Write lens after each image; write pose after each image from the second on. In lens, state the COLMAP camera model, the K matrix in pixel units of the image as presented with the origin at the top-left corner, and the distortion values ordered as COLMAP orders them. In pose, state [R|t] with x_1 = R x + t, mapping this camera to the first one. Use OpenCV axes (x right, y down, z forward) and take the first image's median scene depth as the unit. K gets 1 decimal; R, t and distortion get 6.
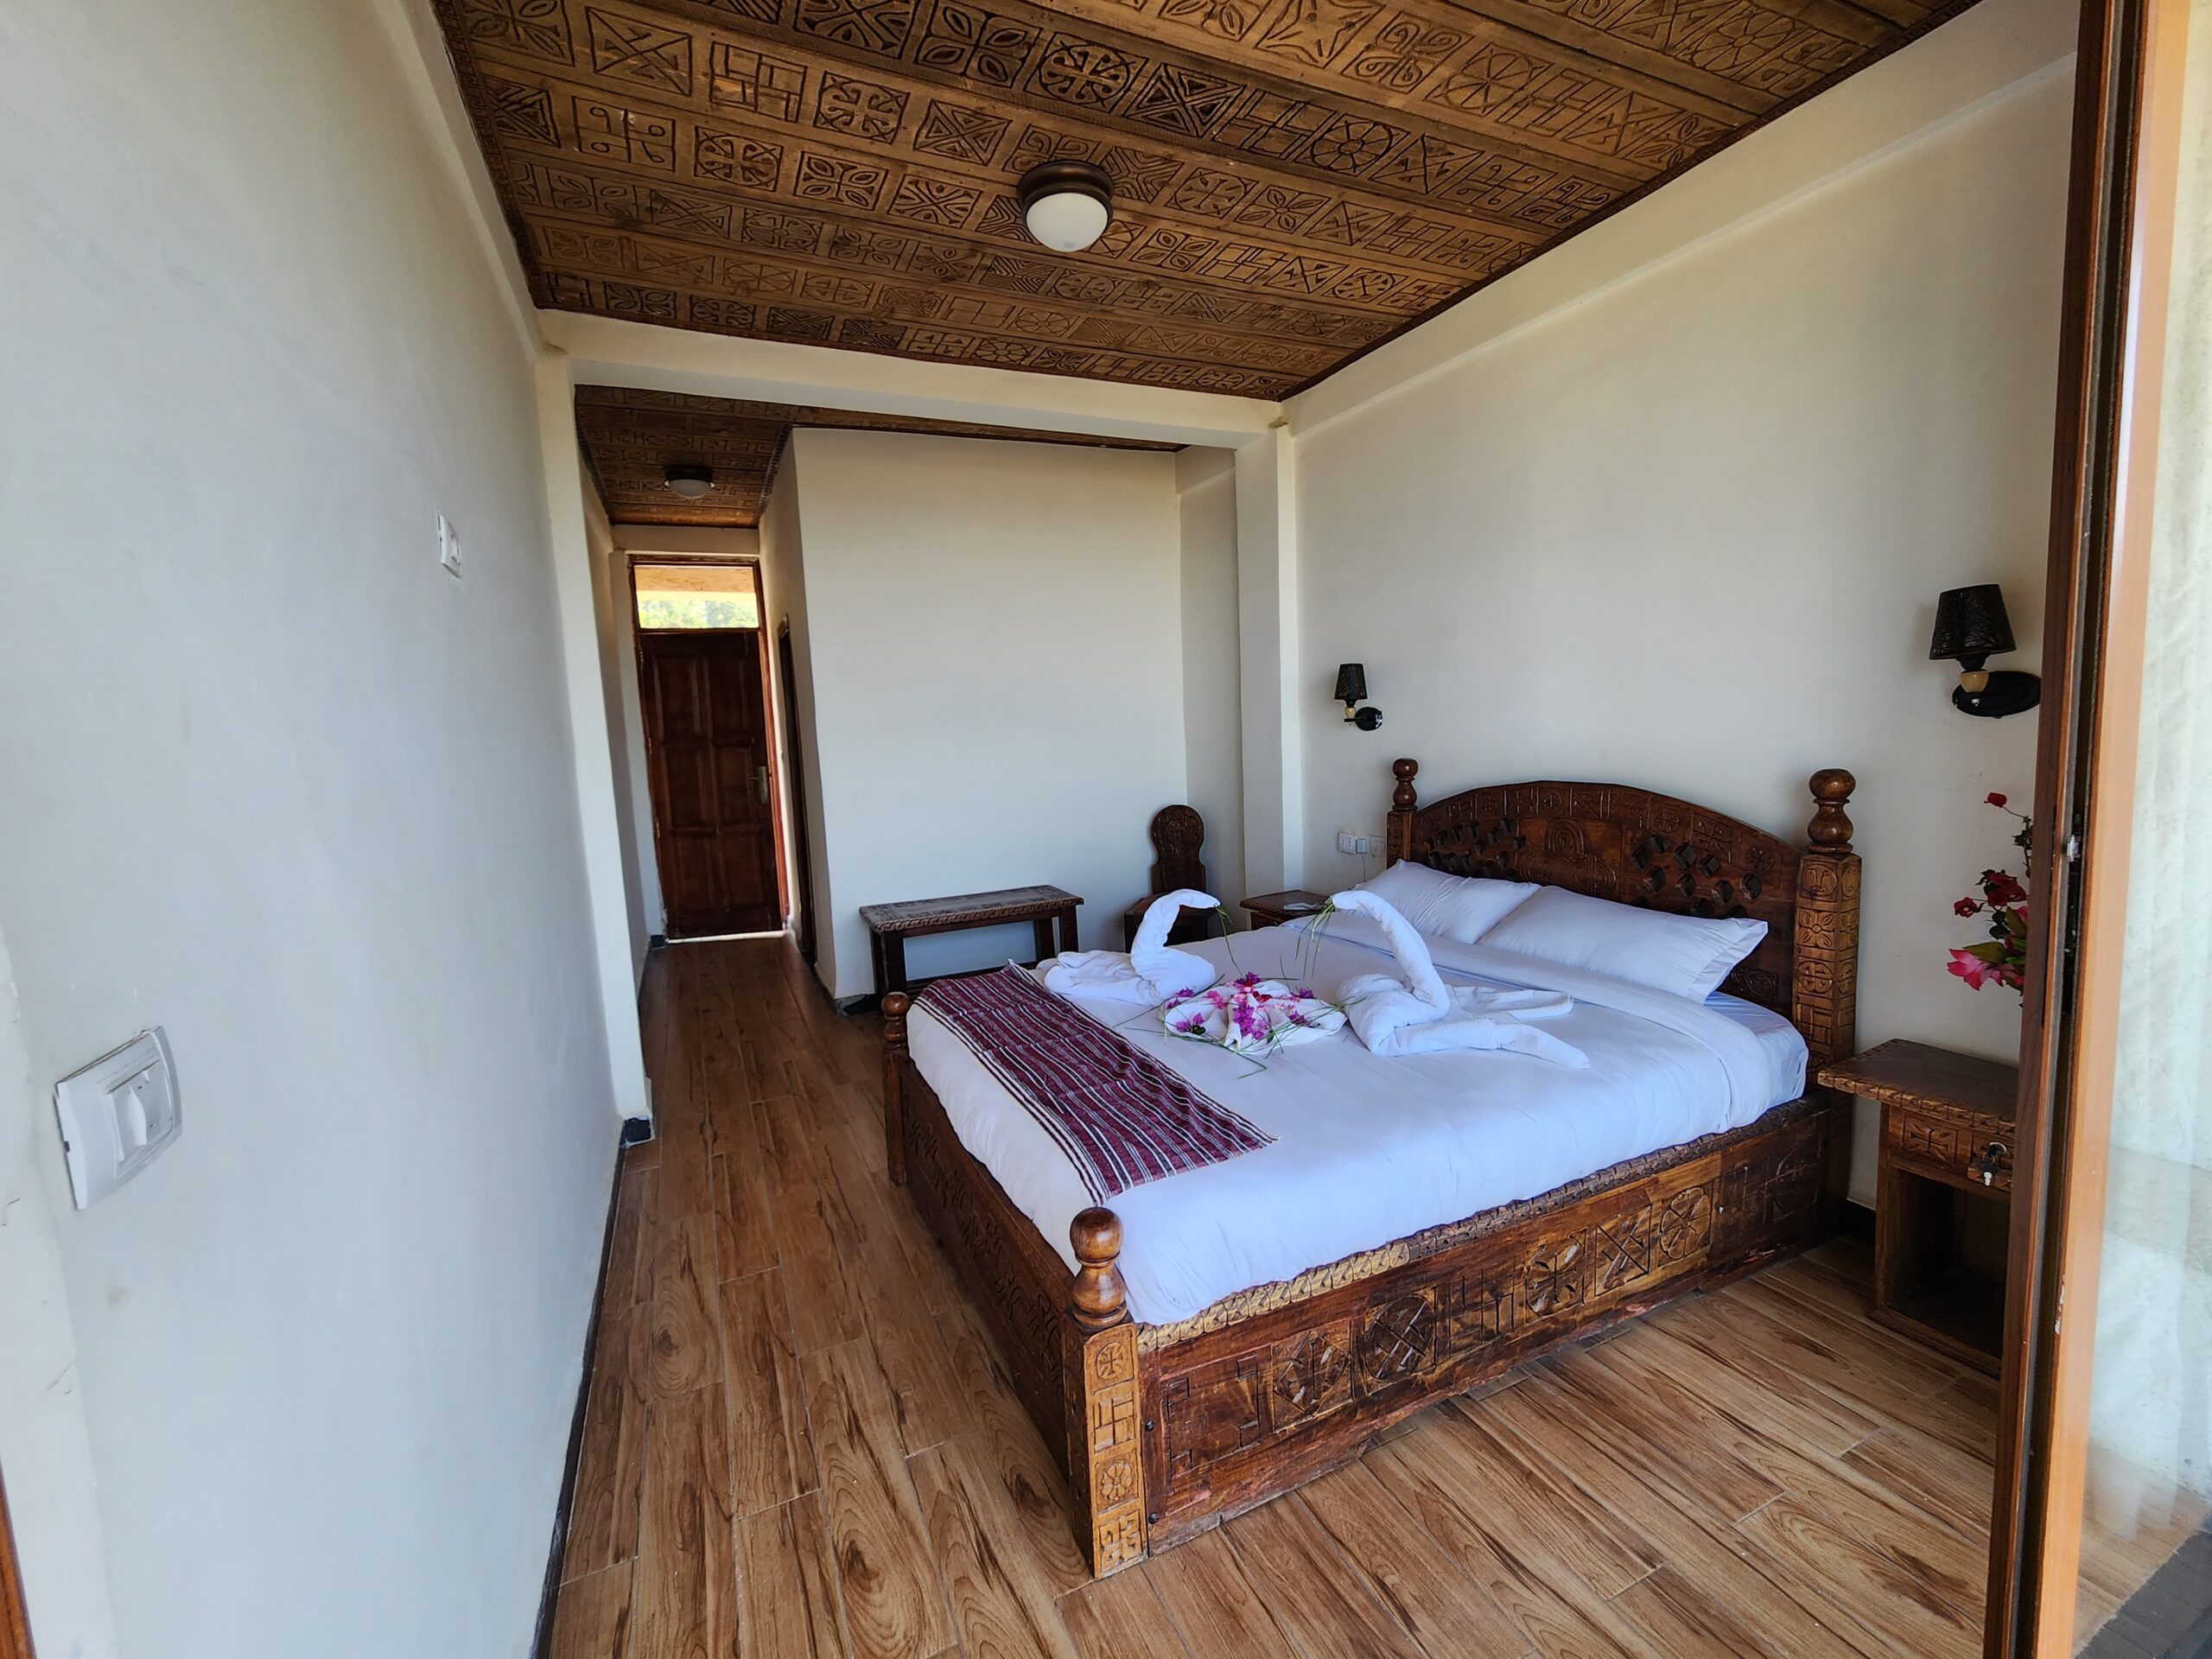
lens RADIAL K [[925.9, 0, 1106.0], [0, 925.9, 829.5], [0, 0, 1]] dist [-0.000601, -0.000111]
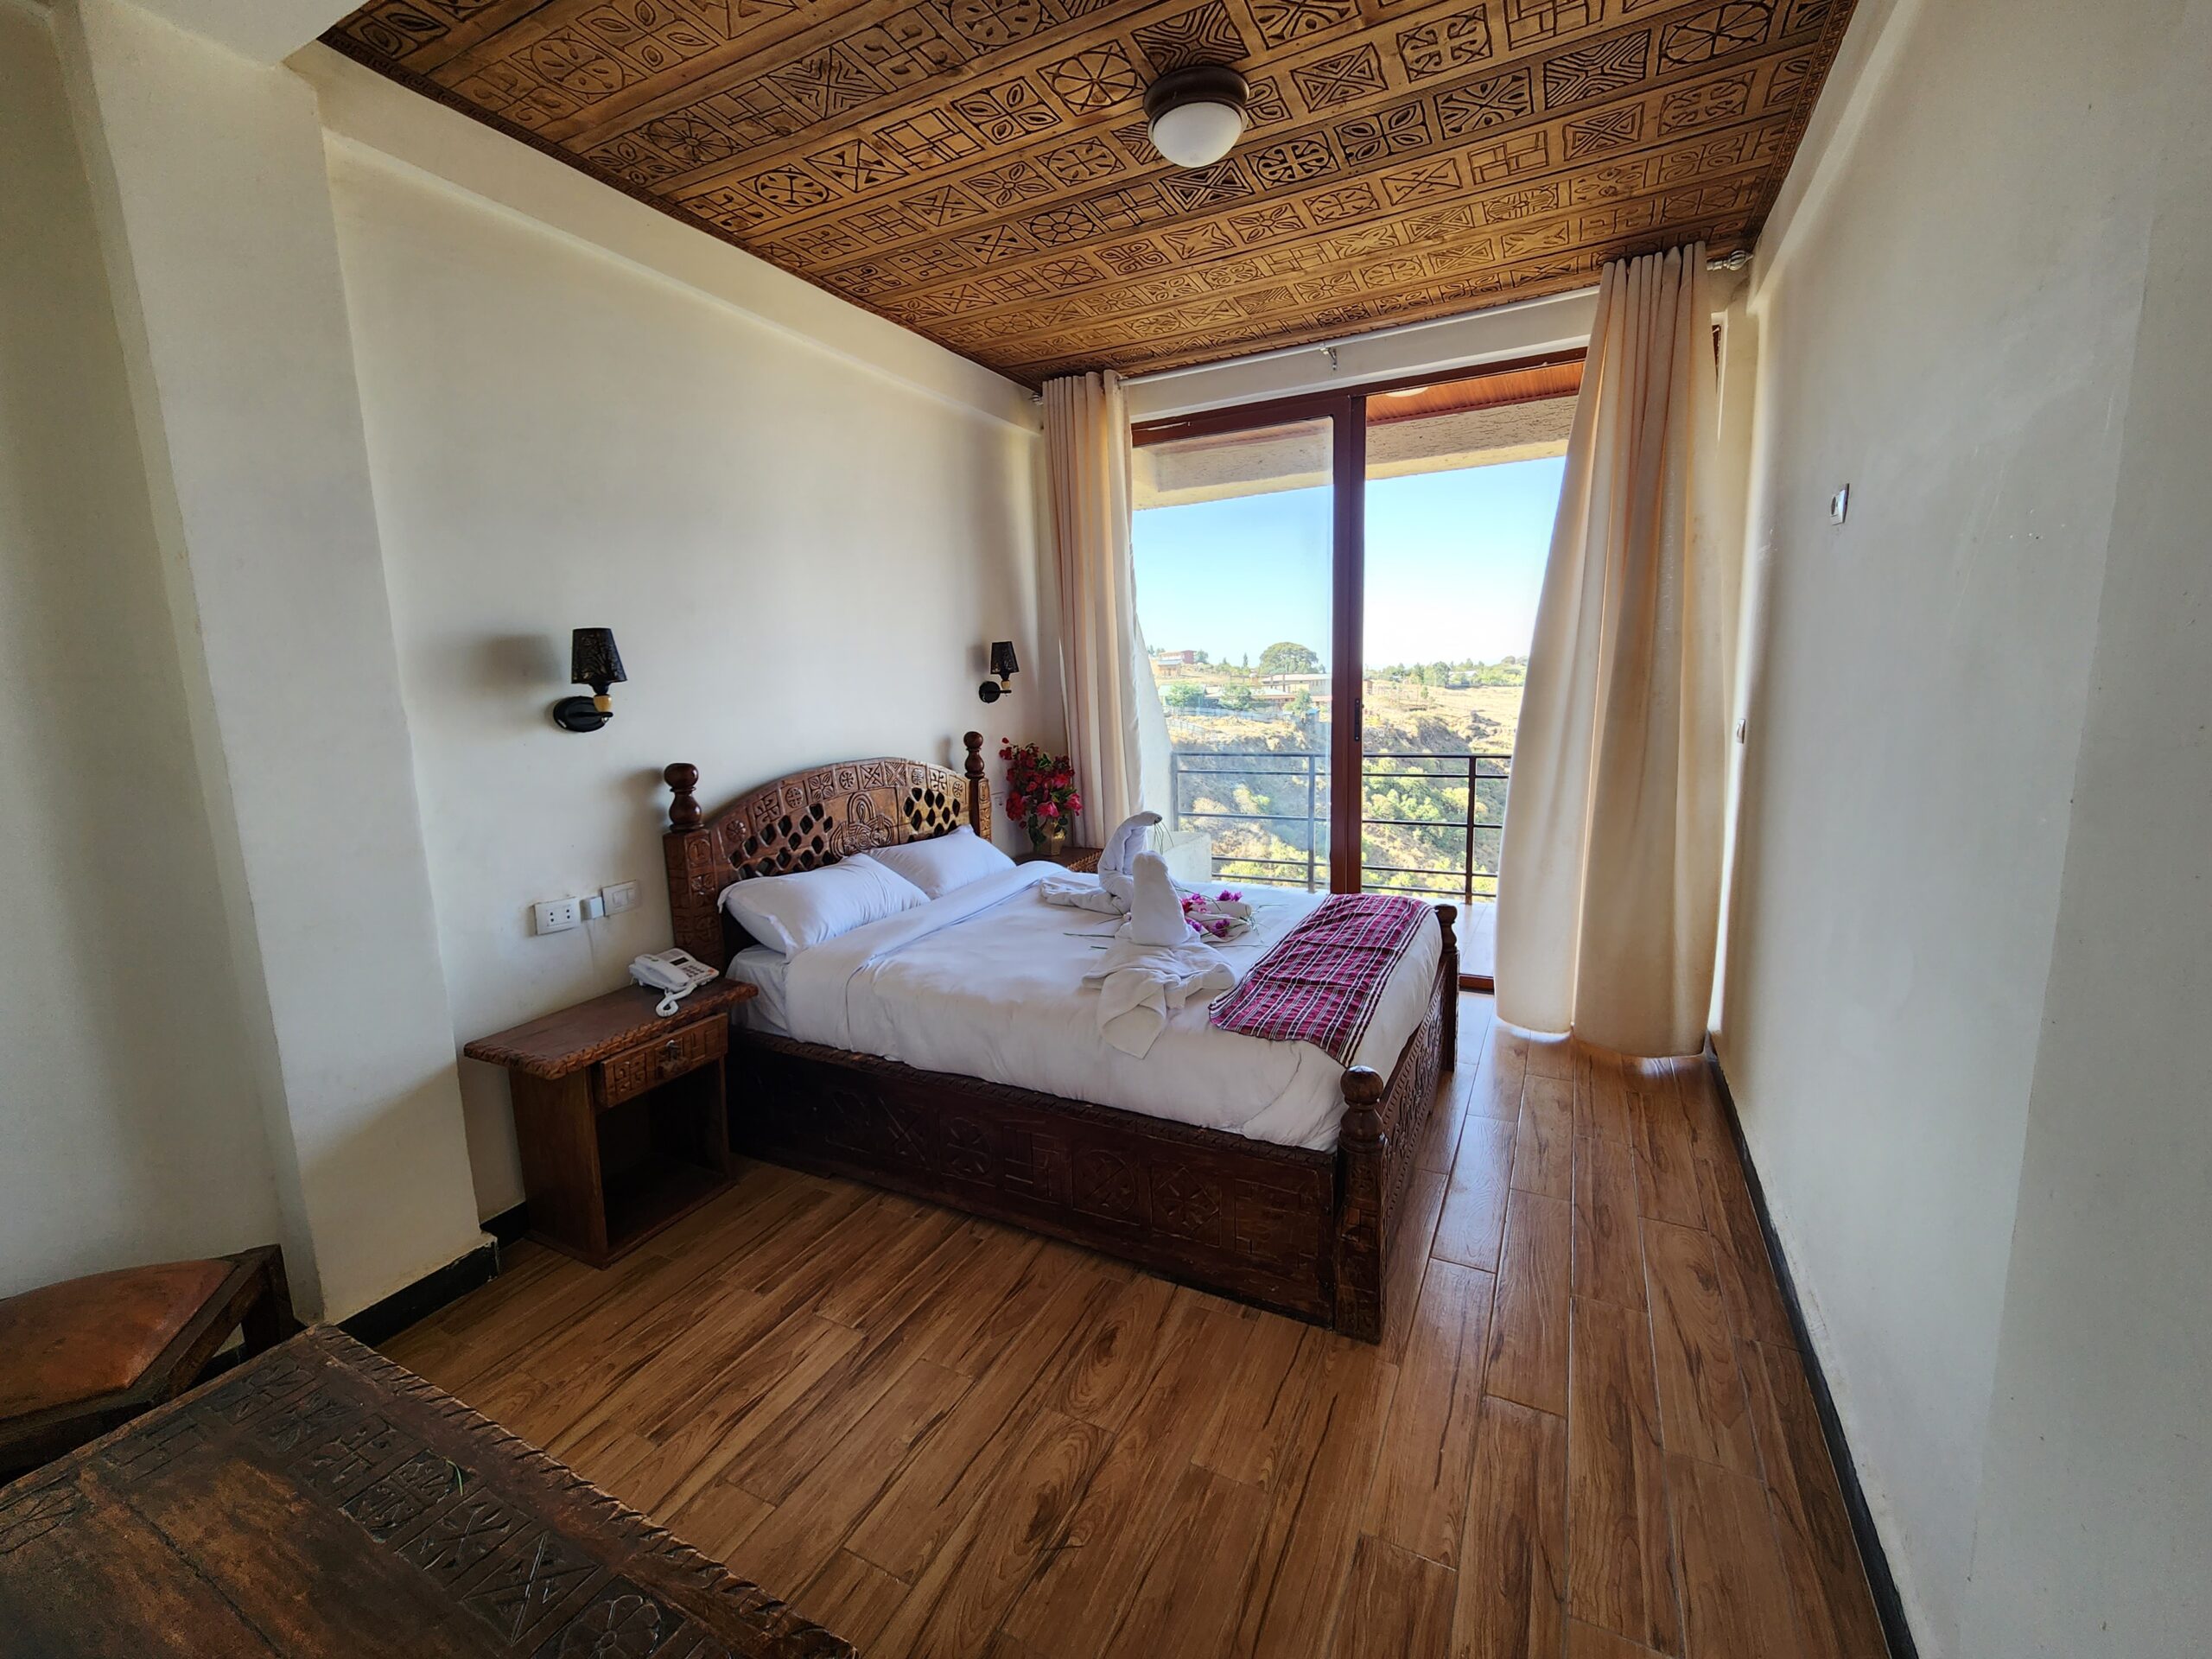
lens RADIAL K [[906.3, 0, 1109.7], [0, 906.3, 824.1], [0, 0, 1]] dist [-0.002350, -0.000633]
pose [[-0.620749, -0.059296, 0.781764, -0.771416], [0.147423, 0.970521, 0.190672, -0.185676], [-0.770024, 0.233609, -0.593708, 1.859825]]
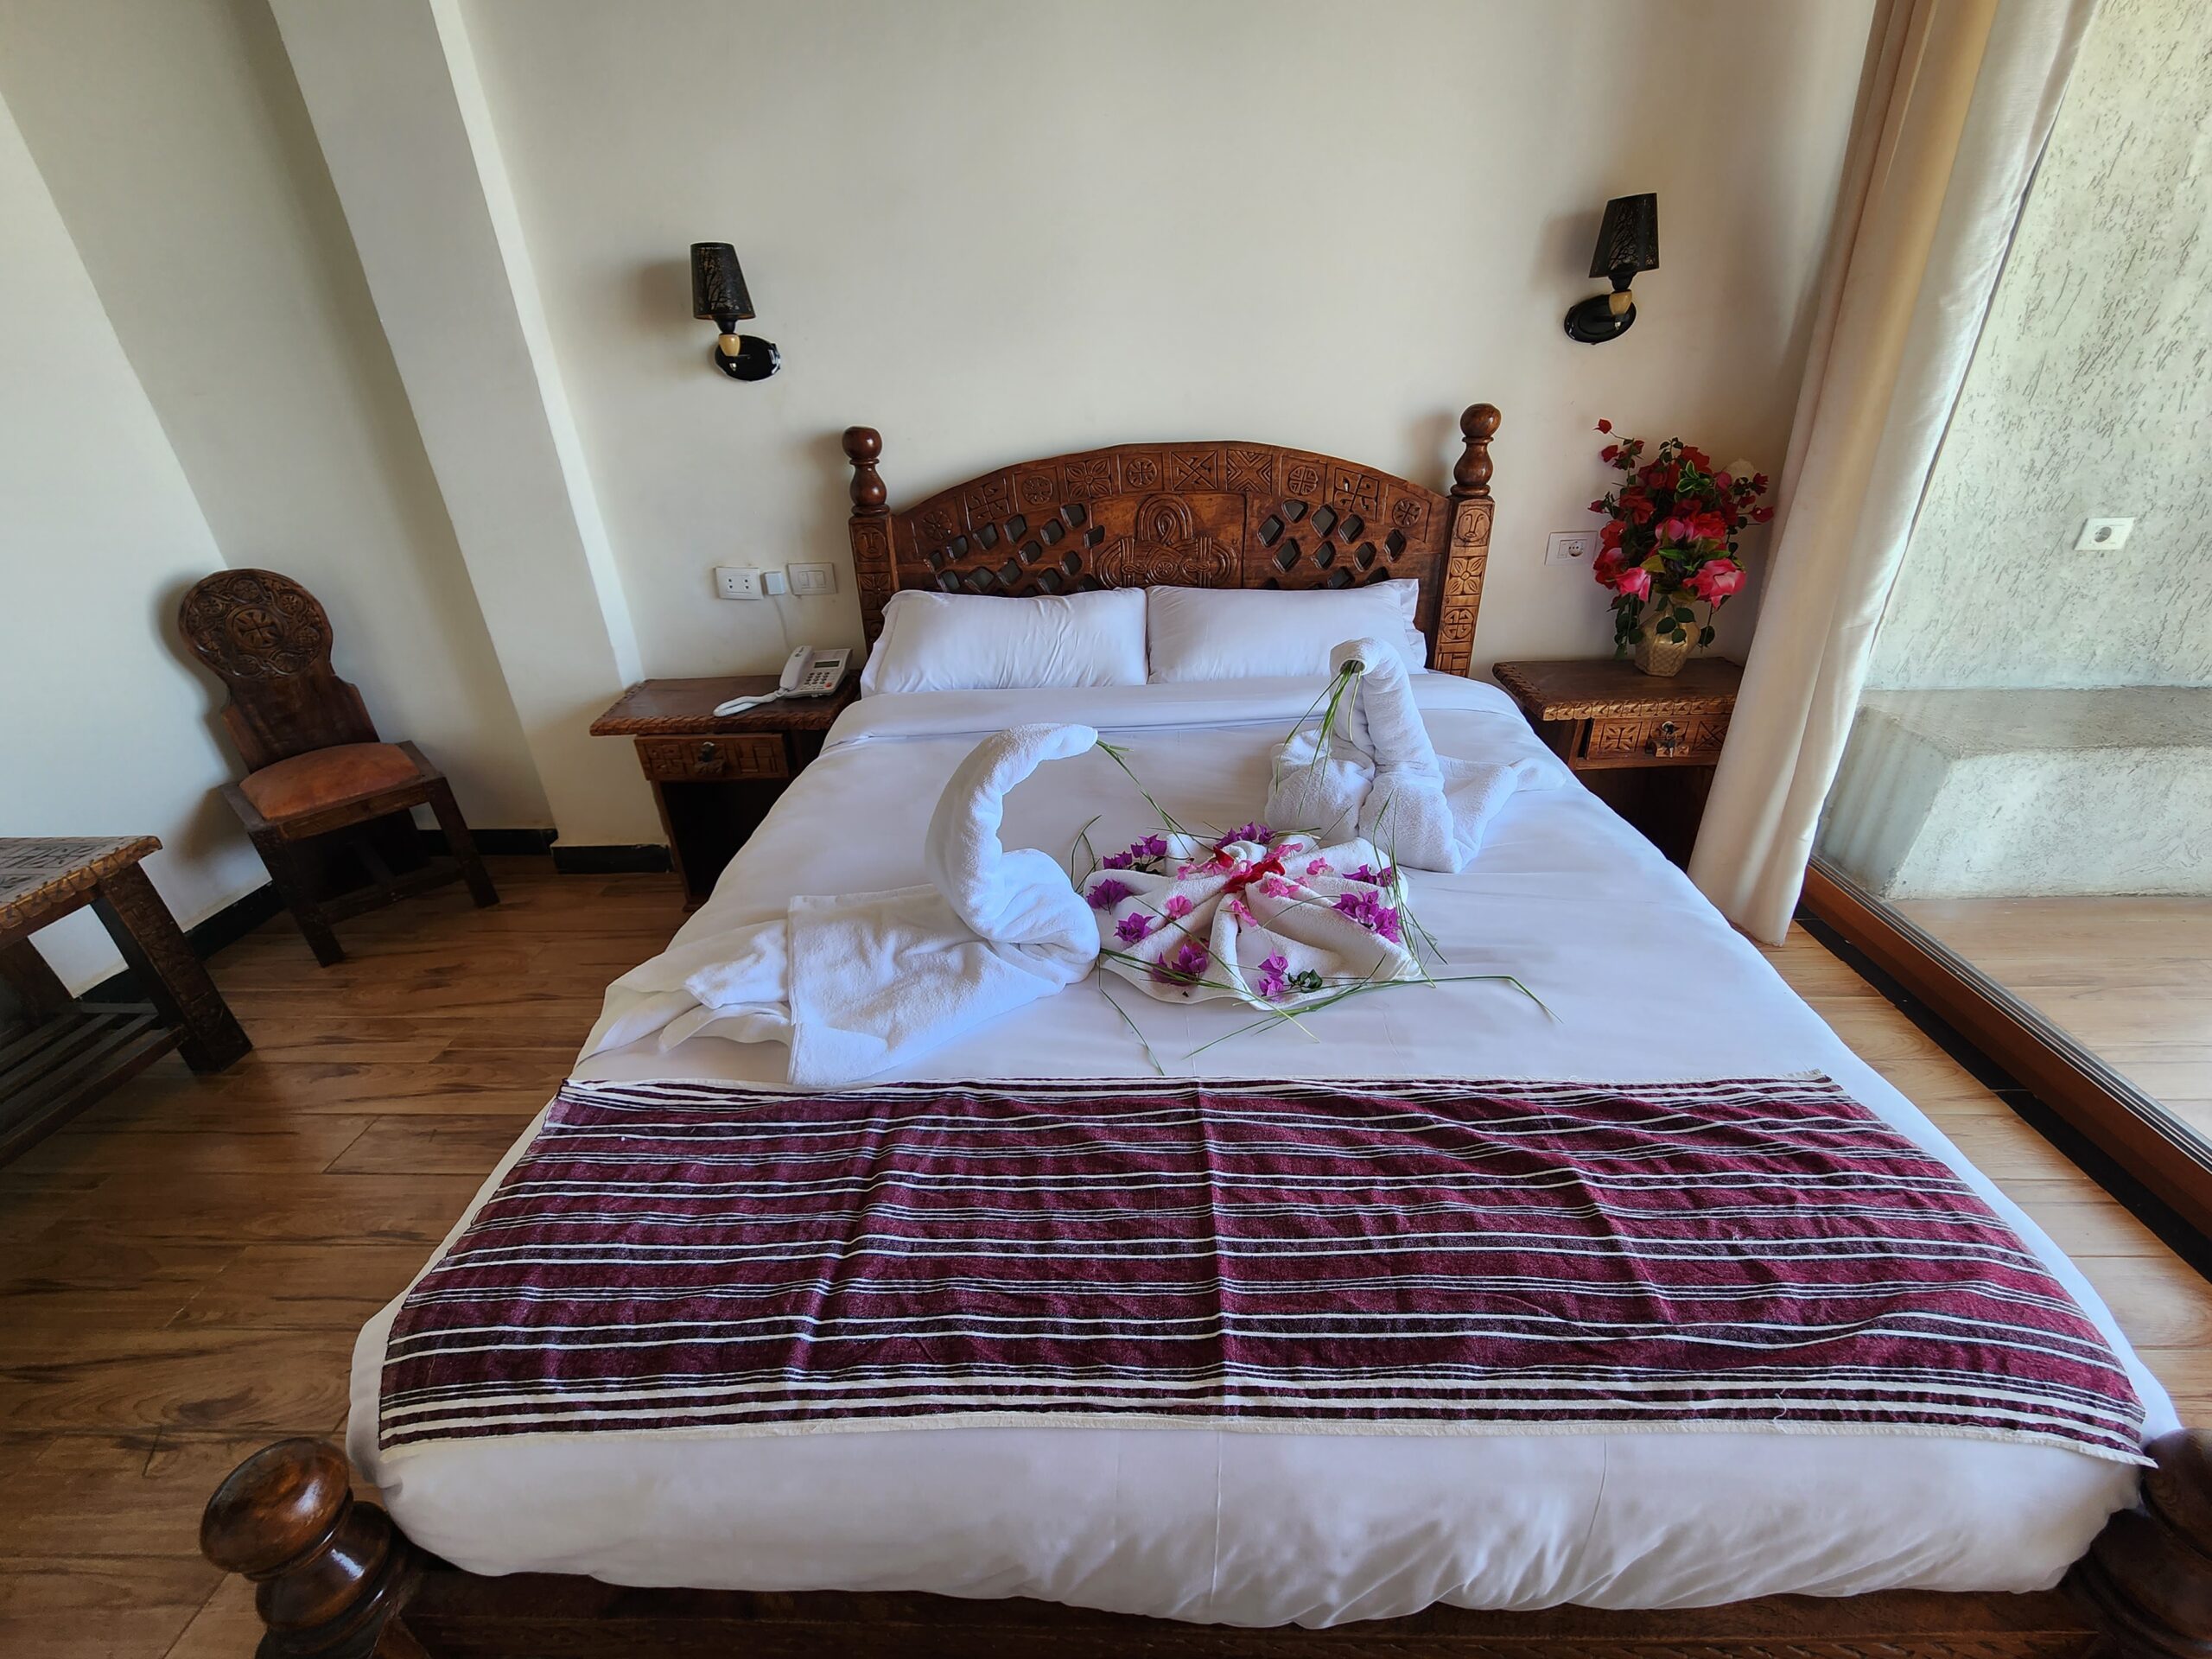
lens RADIAL K [[908.9, 0, 1103.2], [0, 908.9, 824.2], [0, 0, 1]] dist [-0.000303, 0.000262]
pose [[0.445050, -0.386645, 0.807735, -0.320047], [0.118647, 0.919495, 0.374769, -0.063016], [-0.887611, -0.070956, 0.455096, 0.871405]]
